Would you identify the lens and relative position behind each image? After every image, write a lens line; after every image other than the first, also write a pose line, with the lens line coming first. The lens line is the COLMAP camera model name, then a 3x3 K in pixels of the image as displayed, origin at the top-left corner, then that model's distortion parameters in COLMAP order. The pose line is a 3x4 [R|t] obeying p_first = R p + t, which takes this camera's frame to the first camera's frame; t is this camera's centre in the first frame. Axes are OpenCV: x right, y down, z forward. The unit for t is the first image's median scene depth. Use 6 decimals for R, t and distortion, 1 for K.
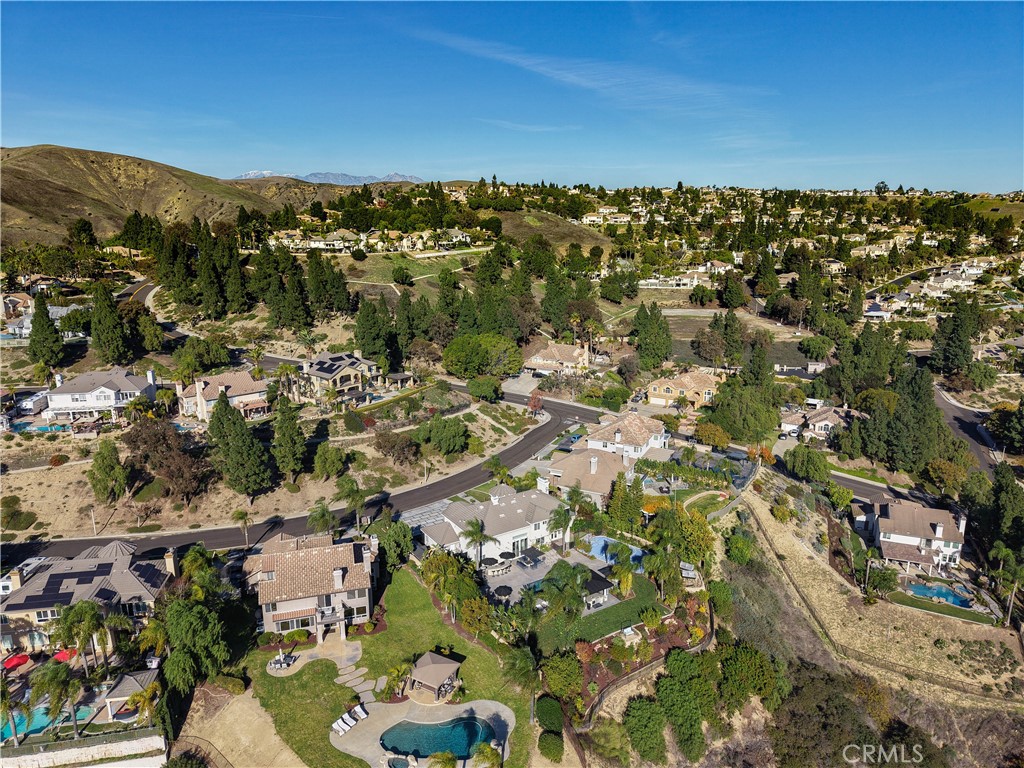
lens RADIAL K [[694.7, 0, 512.0], [0, 694.7, 384.0], [0, 0, 1]] dist [0.047548, -0.049570]
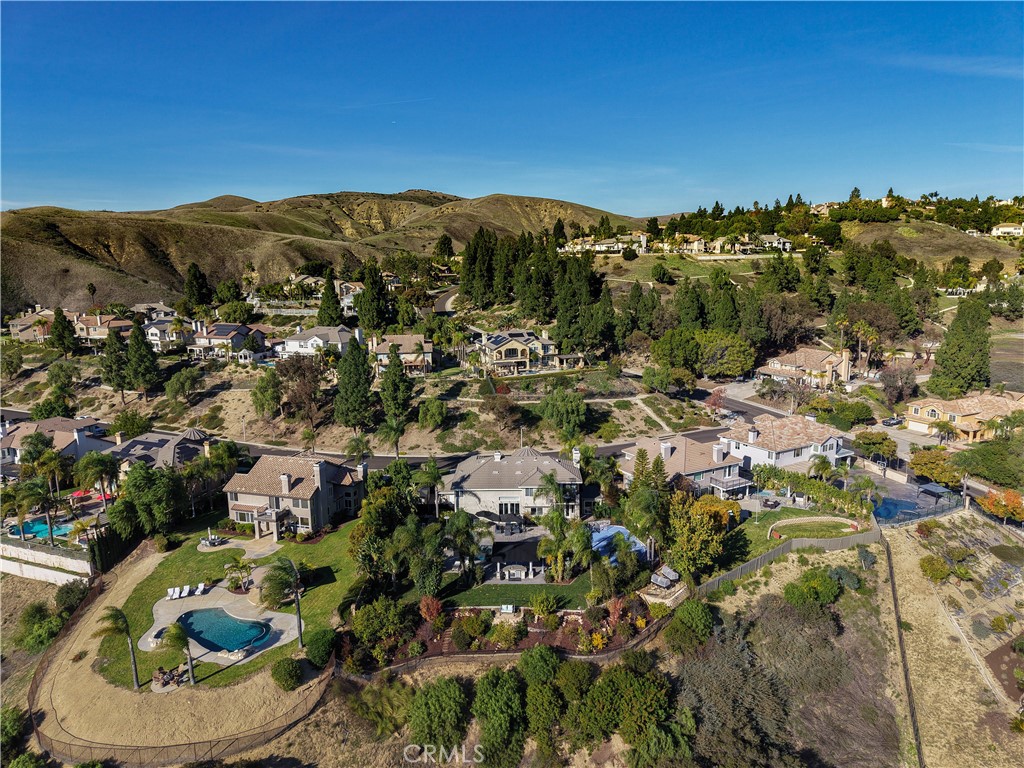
lens RADIAL K [[694.7, 0, 512.0], [0, 694.7, 384.0], [0, 0, 1]] dist [0.047548, -0.049570]
pose [[0.826796, 0.090975, -0.555096, 0.326420], [-0.124210, 0.992002, -0.022426, 0.061432], [0.548616, 0.087491, 0.831484, 0.167588]]
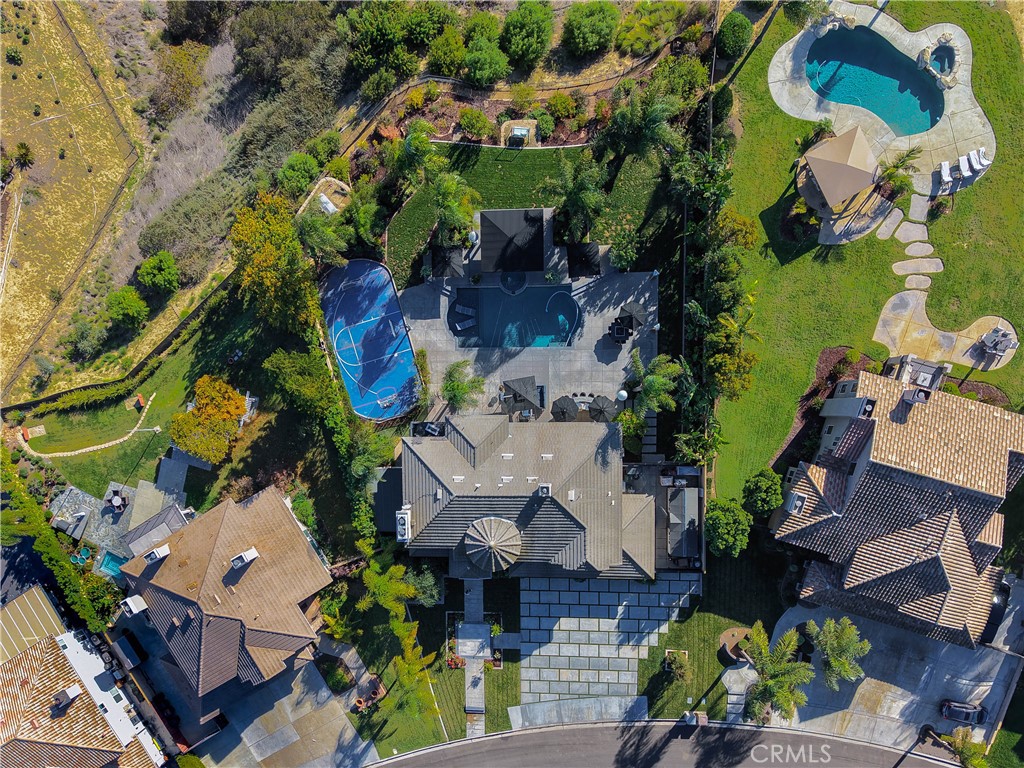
lens RADIAL K [[694.7, 0, 512.0], [0, 694.7, 384.0], [0, 0, 1]] dist [0.047548, -0.049570]
pose [[-0.844273, -0.535876, -0.006318, 0.028043], [0.205066, -0.333929, 0.920021, -0.179612], [-0.495127, 0.775454, 0.391818, 0.508051]]
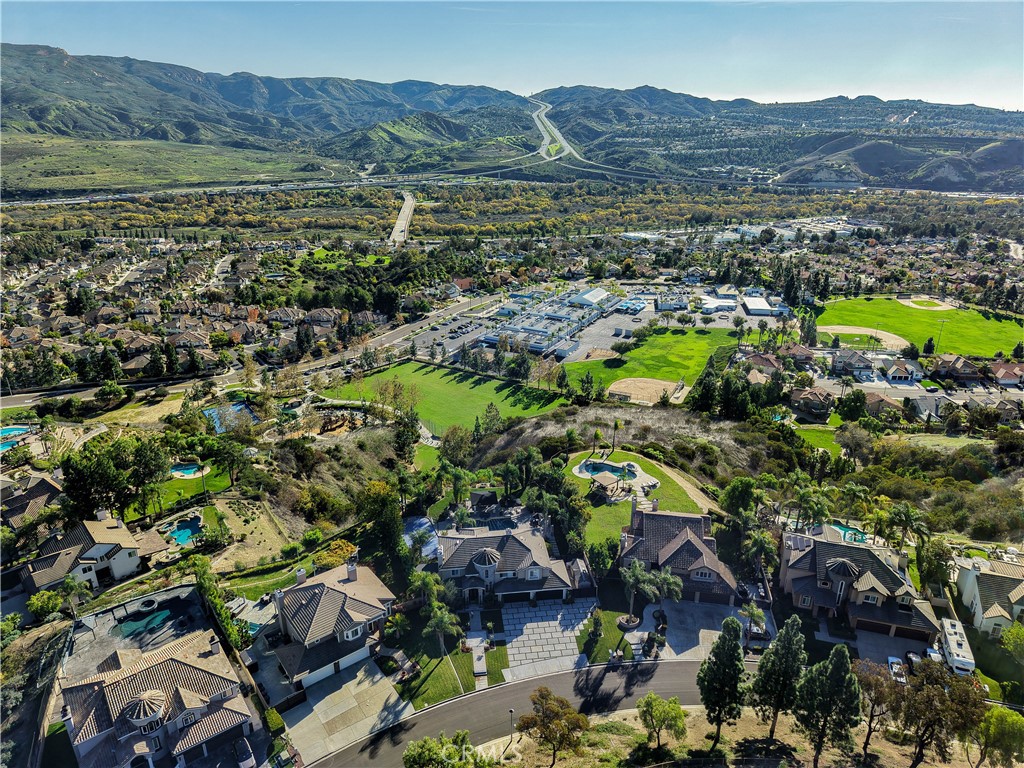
lens RADIAL K [[694.7, 0, 512.0], [0, 694.7, 384.0], [0, 0, 1]] dist [0.047548, -0.049570]
pose [[-0.898170, -0.199420, 0.391820, -0.275702], [0.080051, 0.802134, 0.591755, -0.447345], [-0.432299, 0.562862, -0.704488, 1.105601]]
